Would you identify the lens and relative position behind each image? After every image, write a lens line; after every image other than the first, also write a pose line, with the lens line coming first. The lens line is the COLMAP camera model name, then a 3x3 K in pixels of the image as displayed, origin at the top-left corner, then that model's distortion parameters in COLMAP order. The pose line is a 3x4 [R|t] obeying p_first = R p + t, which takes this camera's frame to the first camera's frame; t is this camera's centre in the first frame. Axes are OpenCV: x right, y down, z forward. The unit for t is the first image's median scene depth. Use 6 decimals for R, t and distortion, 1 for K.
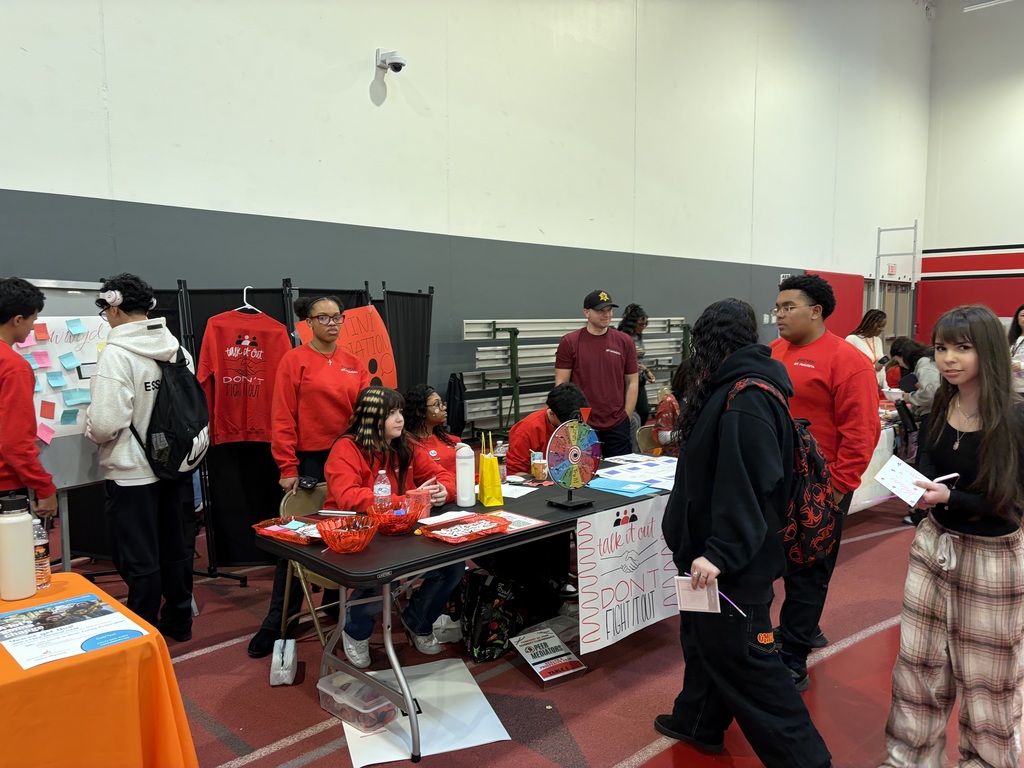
lens RADIAL K [[771.9, 0, 509.5], [0, 771.9, 386.2], [0, 0, 1]] dist [0.029928, -0.004822]
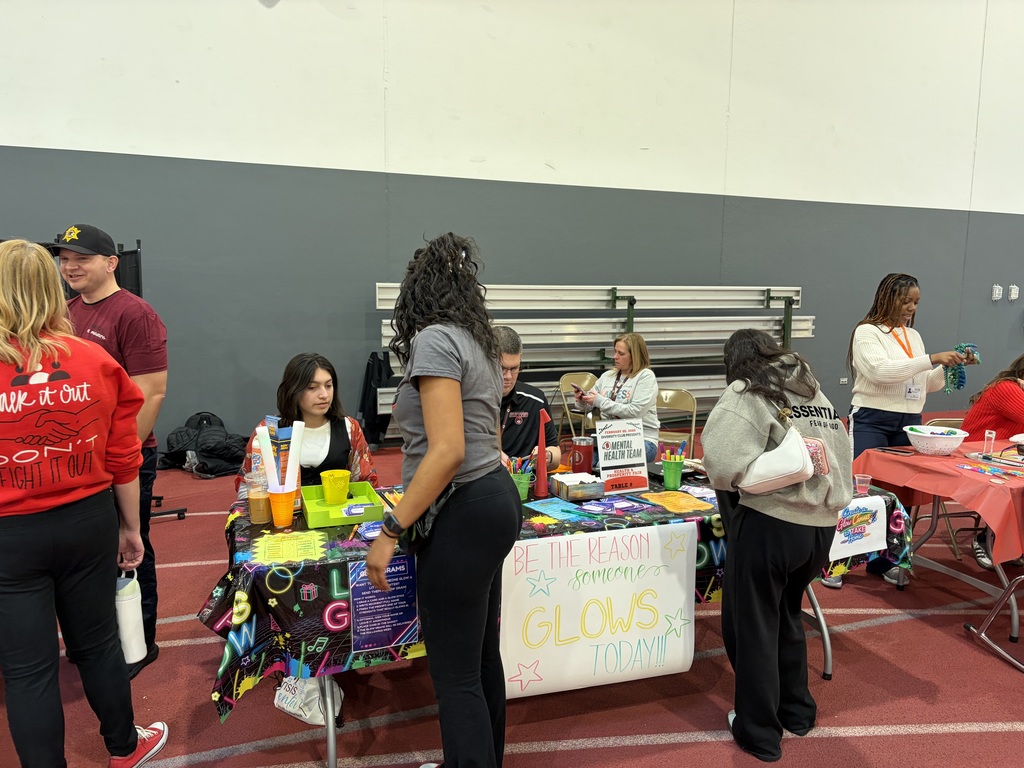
lens RADIAL K [[771.9, 0, 513.1], [0, 771.9, 383.8], [0, 0, 1]] dist [0.029928, -0.004822]
pose [[0.918823, 0.068602, -0.388662, 0.215597], [-0.052172, 0.997247, 0.052683, -0.019686], [0.391207, -0.028129, 0.919873, 0.198354]]
